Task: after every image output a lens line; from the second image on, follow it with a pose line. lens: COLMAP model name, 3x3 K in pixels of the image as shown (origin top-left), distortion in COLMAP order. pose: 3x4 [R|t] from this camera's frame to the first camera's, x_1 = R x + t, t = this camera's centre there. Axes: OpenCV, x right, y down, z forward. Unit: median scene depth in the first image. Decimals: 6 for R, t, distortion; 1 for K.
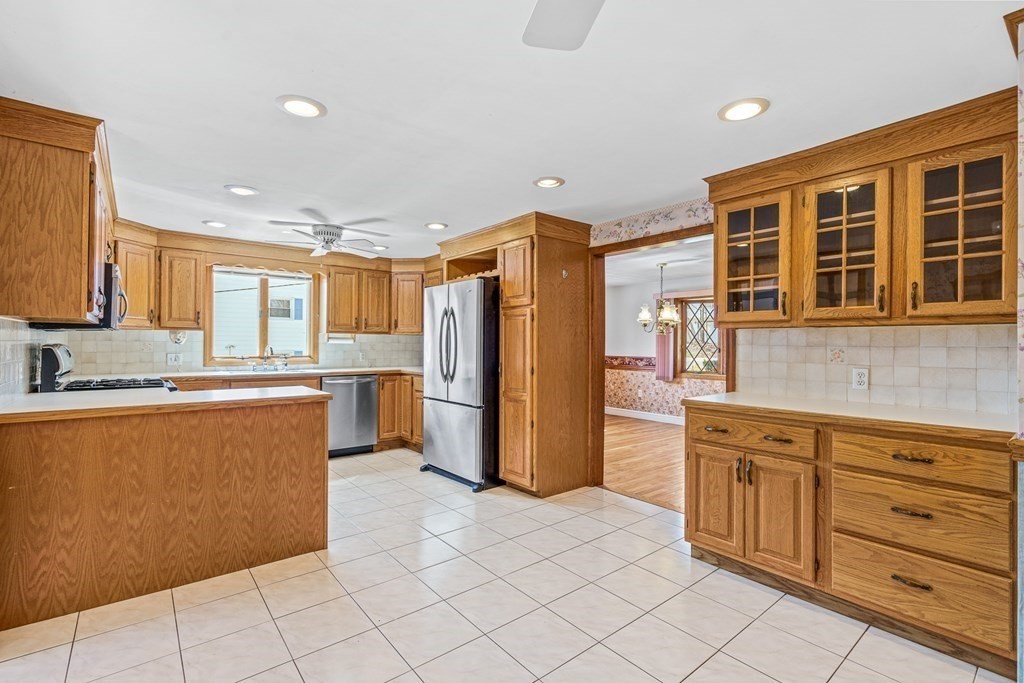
lens RADIAL K [[464.3, 0, 510.9], [0, 464.3, 341.8], [0, 0, 1]] dist [-0.011436, 0.003103]
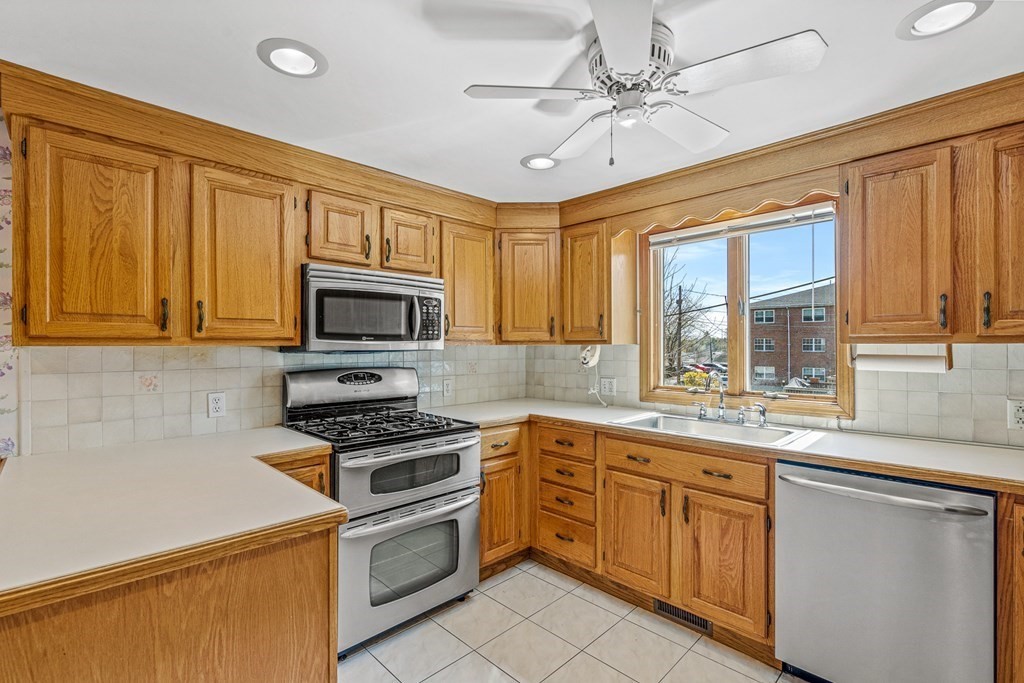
lens RADIAL K [[464.3, 0, 514.3], [0, 464.3, 346.8], [0, 0, 1]] dist [-0.011436, 0.003103]
pose [[0.106902, -0.005289, -0.994256, -0.082855], [0.007232, 0.999964, -0.004542, -0.026479], [0.994243, -0.006705, 0.106936, 1.114623]]
